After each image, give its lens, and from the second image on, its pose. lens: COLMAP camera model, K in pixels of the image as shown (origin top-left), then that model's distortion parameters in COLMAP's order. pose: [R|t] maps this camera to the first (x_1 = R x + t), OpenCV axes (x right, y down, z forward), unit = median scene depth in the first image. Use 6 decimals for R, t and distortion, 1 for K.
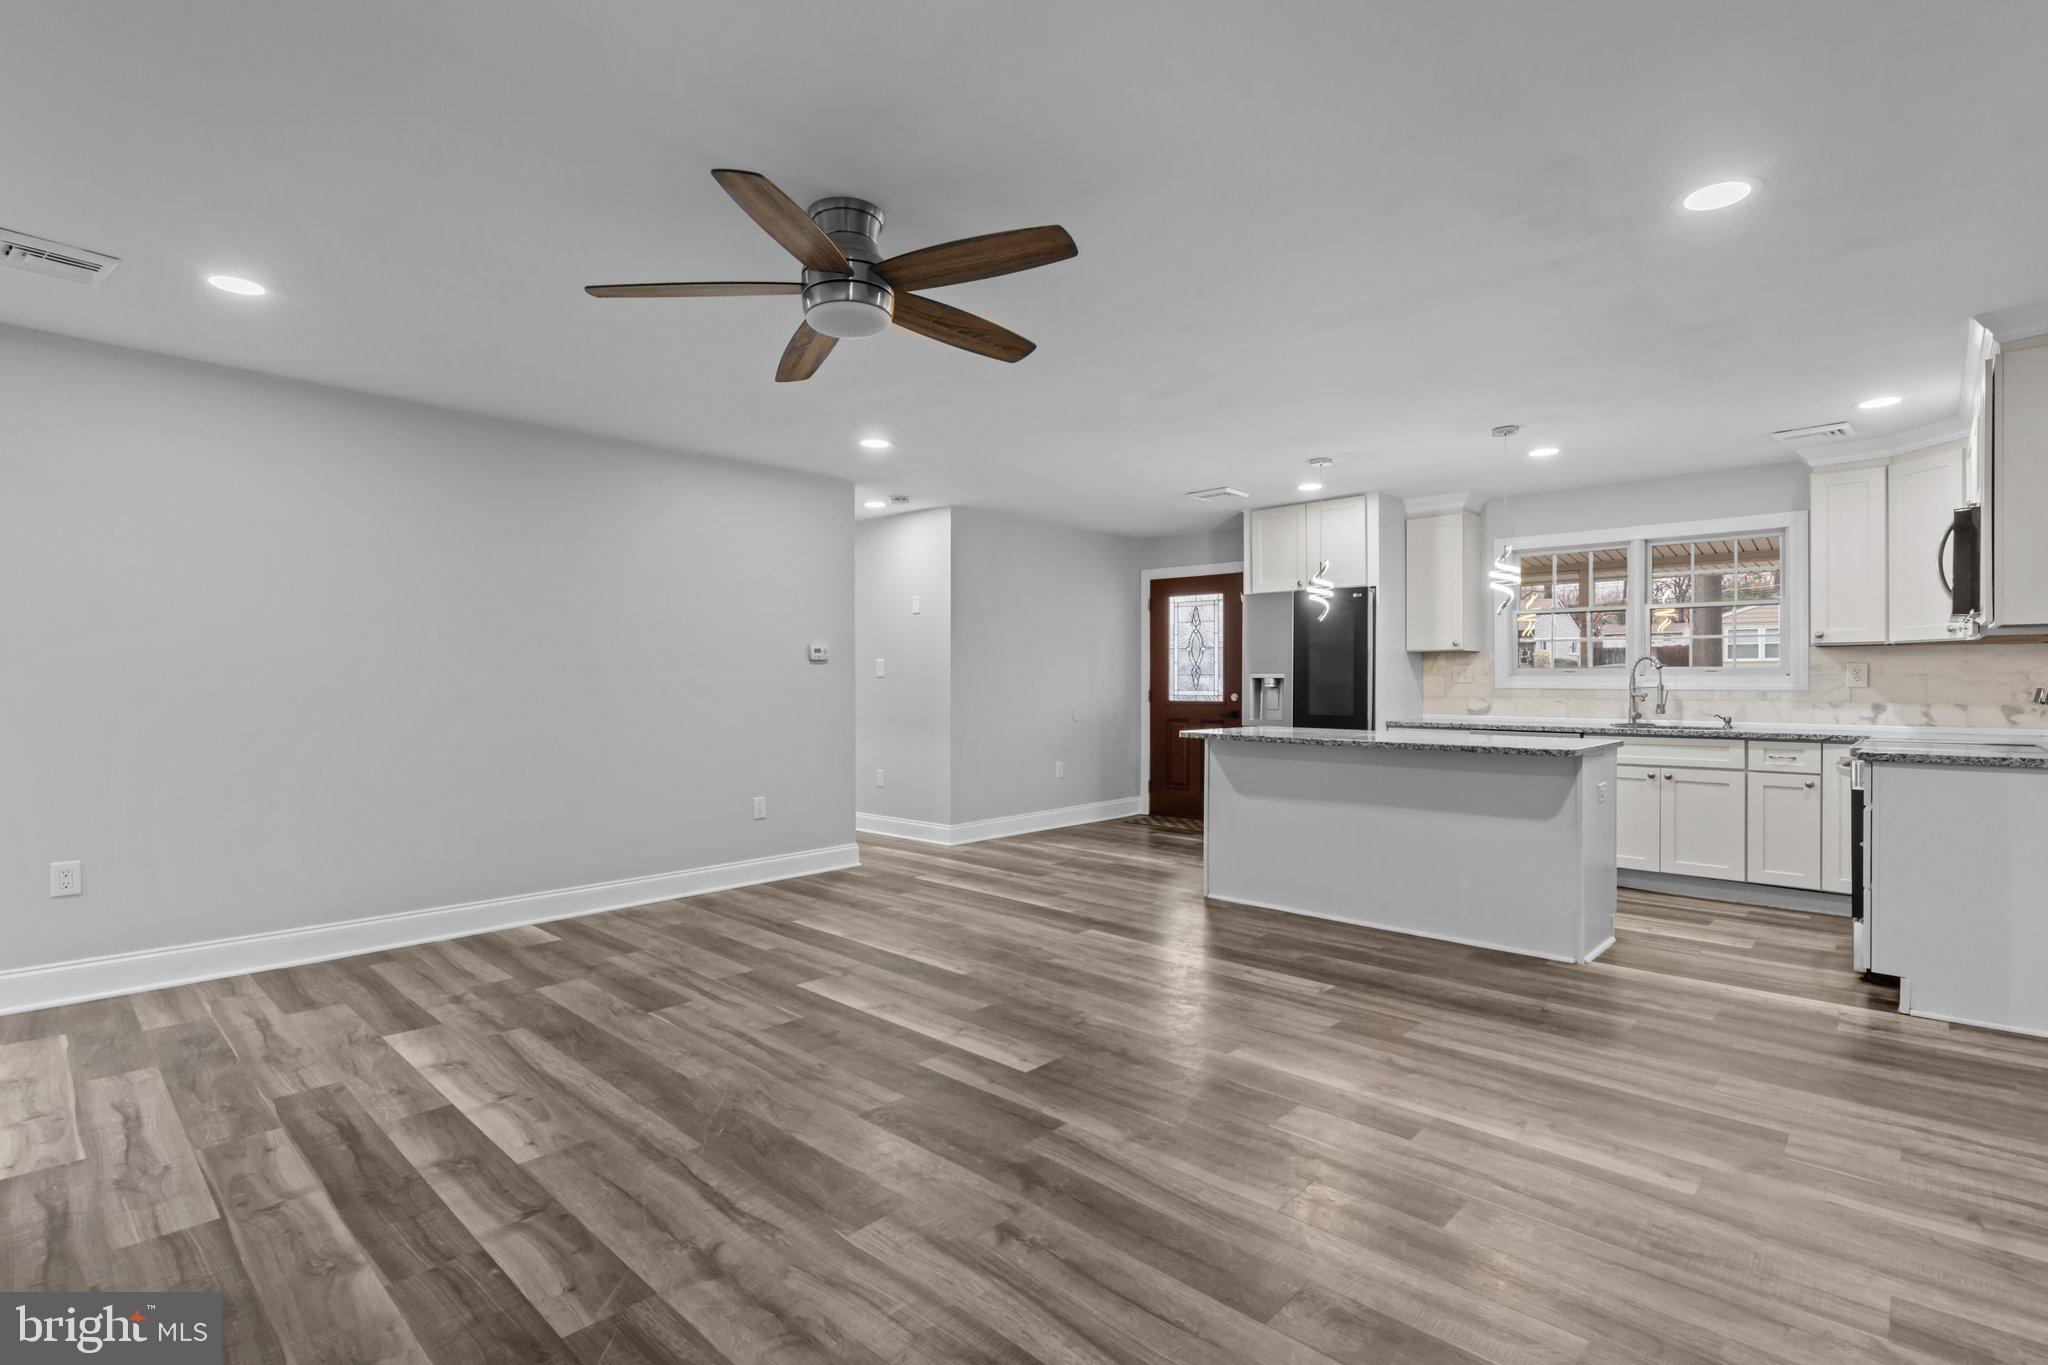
lens RADIAL K [[971.4, 0, 1021.1], [0, 971.4, 683.6], [0, 0, 1]] dist [0.001669, 0.000549]
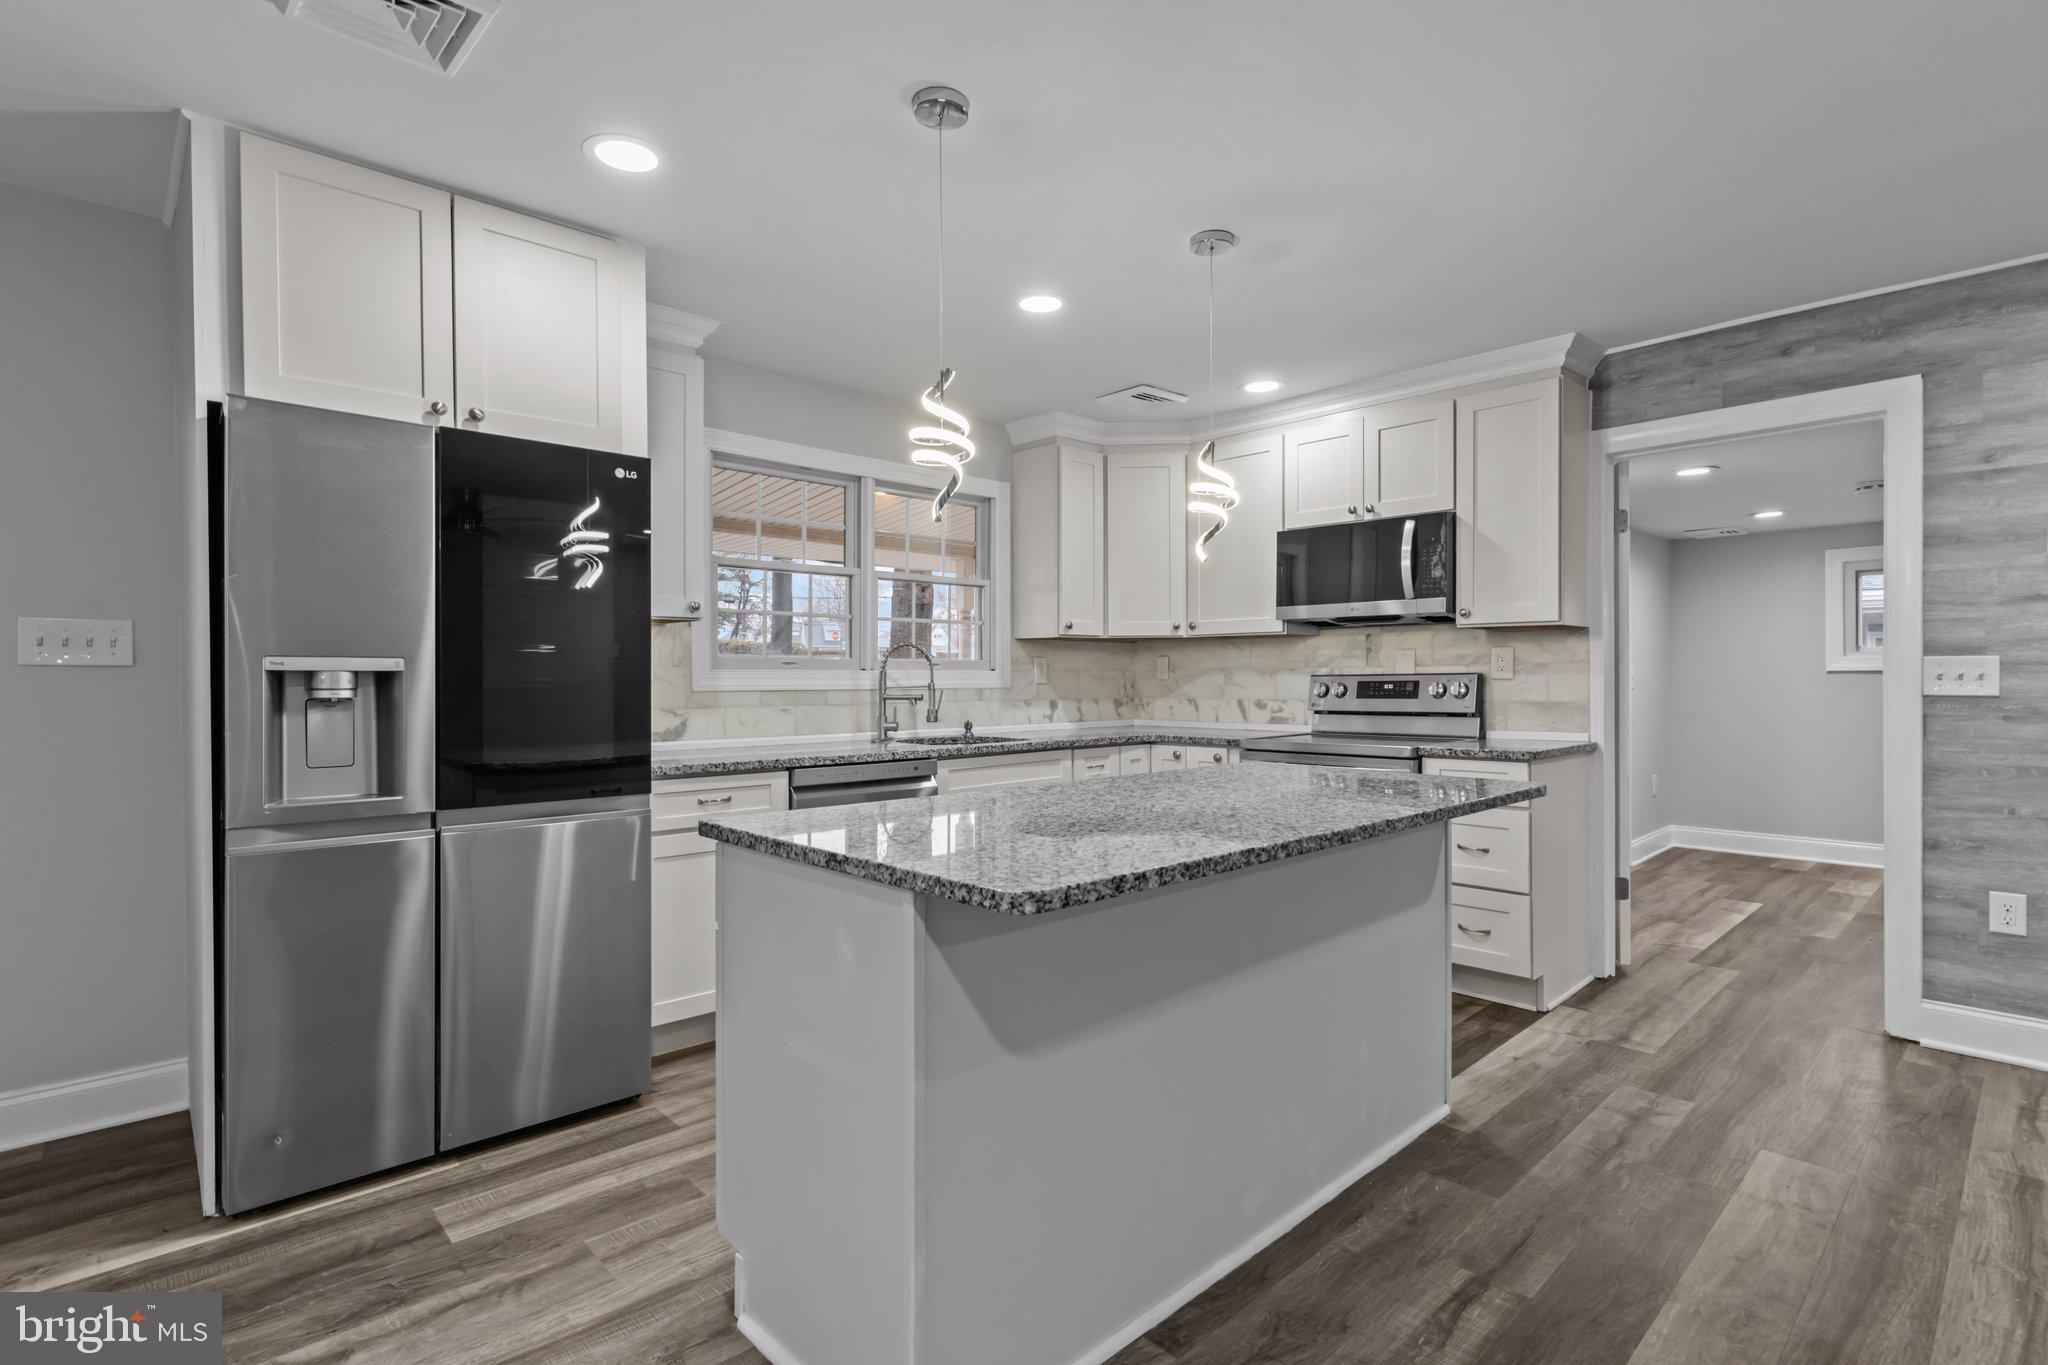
lens RADIAL K [[971.4, 0, 1019.6], [0, 971.4, 682.0], [0, 0, 1]] dist [0.001669, 0.000549]
pose [[0.061703, -0.006920, 0.998071, -0.118037], [0.005238, 0.999964, 0.006609, -0.006362], [-0.998081, 0.004820, 0.061737, 1.527609]]
